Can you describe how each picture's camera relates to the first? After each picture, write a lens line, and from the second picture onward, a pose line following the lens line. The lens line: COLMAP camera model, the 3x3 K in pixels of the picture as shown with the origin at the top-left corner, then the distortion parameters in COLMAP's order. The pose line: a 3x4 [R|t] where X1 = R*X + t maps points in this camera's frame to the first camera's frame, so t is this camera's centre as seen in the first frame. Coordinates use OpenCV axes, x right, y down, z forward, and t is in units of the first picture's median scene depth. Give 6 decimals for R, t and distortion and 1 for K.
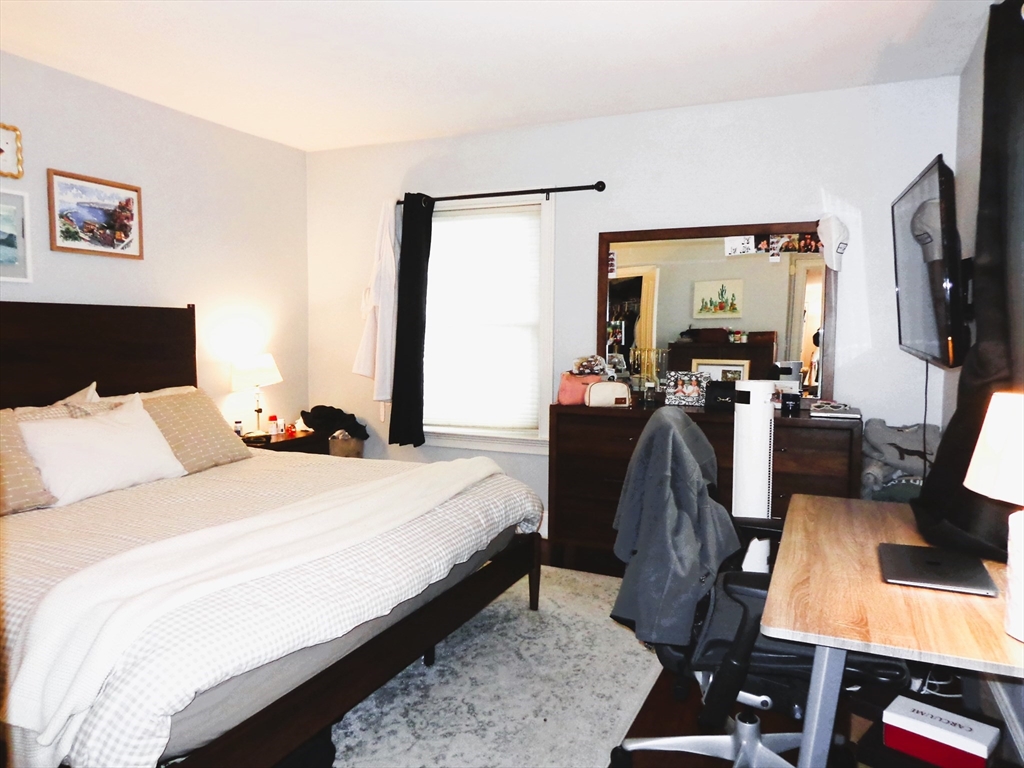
lens RADIAL K [[719.8, 0, 509.0], [0, 719.8, 383.2], [0, 0, 1]] dist [-0.003135, 0.003244]
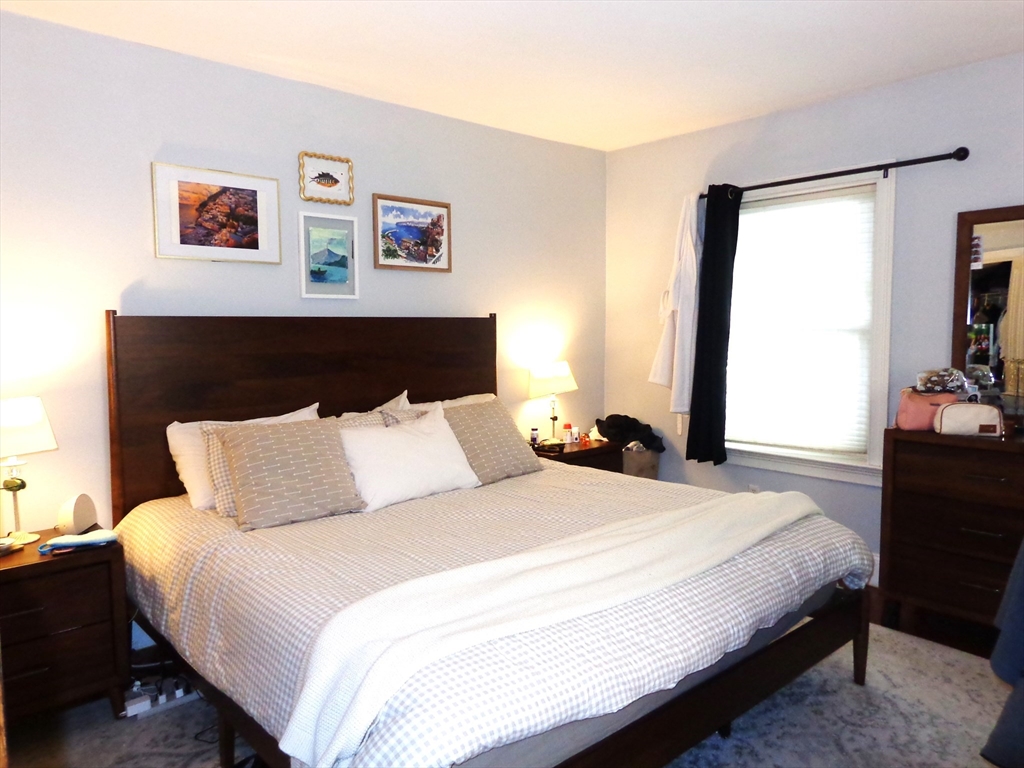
lens RADIAL K [[719.8, 0, 509.0], [0, 719.8, 383.2], [0, 0, 1]] dist [-0.003135, 0.003244]
pose [[0.914753, 0.018040, -0.403610, -0.004979], [-0.015437, 0.999834, 0.009702, -0.023474], [0.403718, -0.002645, 0.914879, 0.079532]]
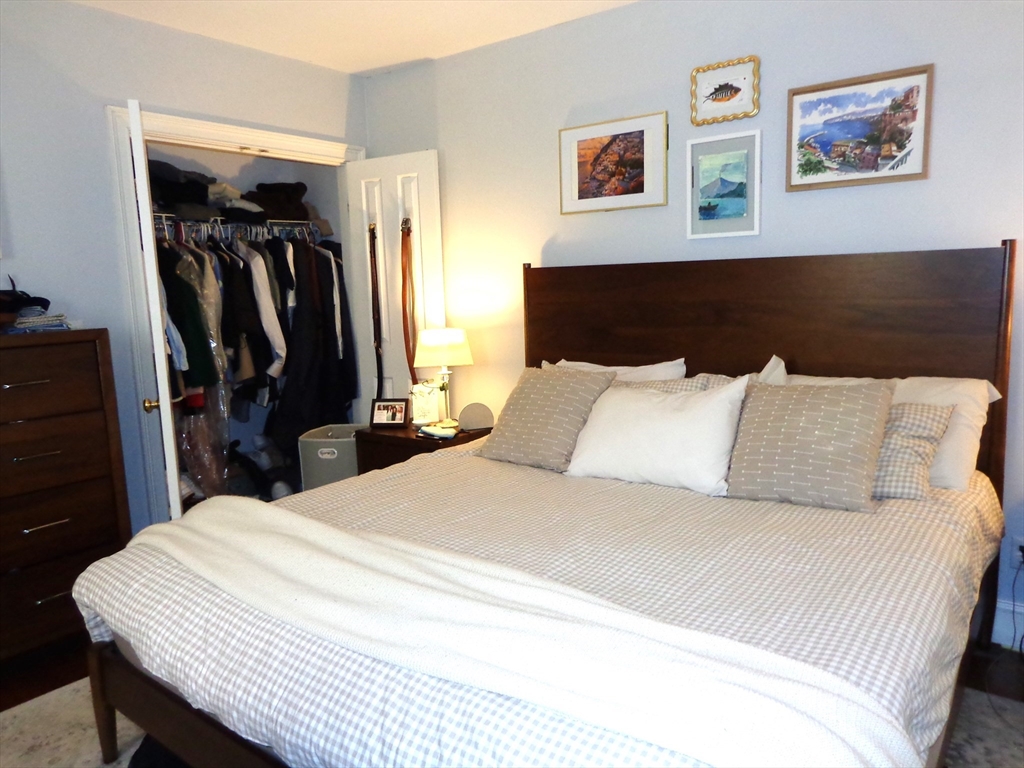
lens RADIAL K [[719.8, 0, 509.0], [0, 719.8, 383.2], [0, 0, 1]] dist [-0.003135, 0.003244]
pose [[-0.236614, 0.144354, -0.960820, 0.262632], [-0.037251, 0.986827, 0.157435, -0.084097], [0.970889, 0.073043, -0.228120, 0.877729]]
